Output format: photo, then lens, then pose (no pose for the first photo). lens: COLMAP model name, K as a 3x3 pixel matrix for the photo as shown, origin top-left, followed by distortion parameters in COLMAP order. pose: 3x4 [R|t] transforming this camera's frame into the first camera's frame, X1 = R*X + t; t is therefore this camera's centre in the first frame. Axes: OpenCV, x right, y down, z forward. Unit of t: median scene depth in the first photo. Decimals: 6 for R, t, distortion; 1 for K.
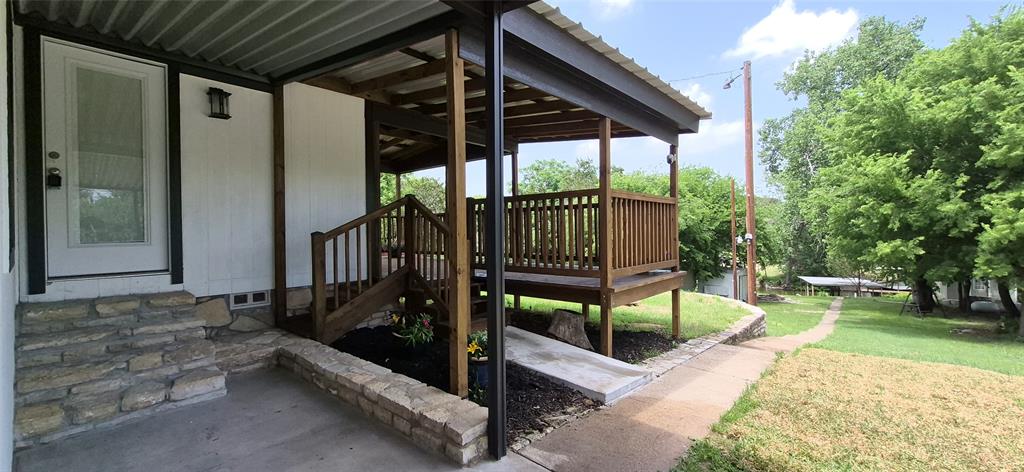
lens RADIAL K [[406.6, 0, 501.7], [0, 406.6, 232.2], [0, 0, 1]] dist [0.009364, -0.000868]
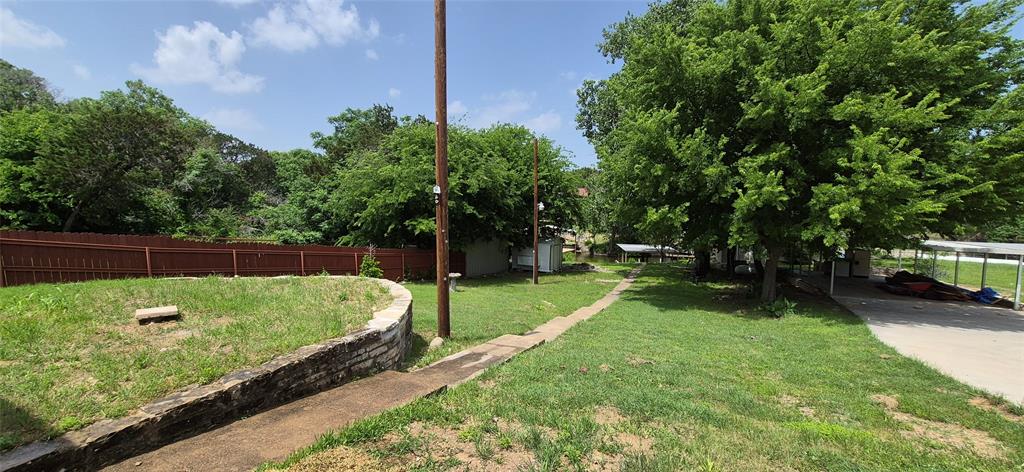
lens RADIAL K [[406.6, 0, 509.6], [0, 406.6, 233.6], [0, 0, 1]] dist [0.009364, -0.000868]
pose [[0.948415, -0.006041, 0.316973, 0.360505], [-0.019134, 0.996905, 0.076249, 0.018333], [-0.316453, -0.078381, 0.945364, 0.262621]]
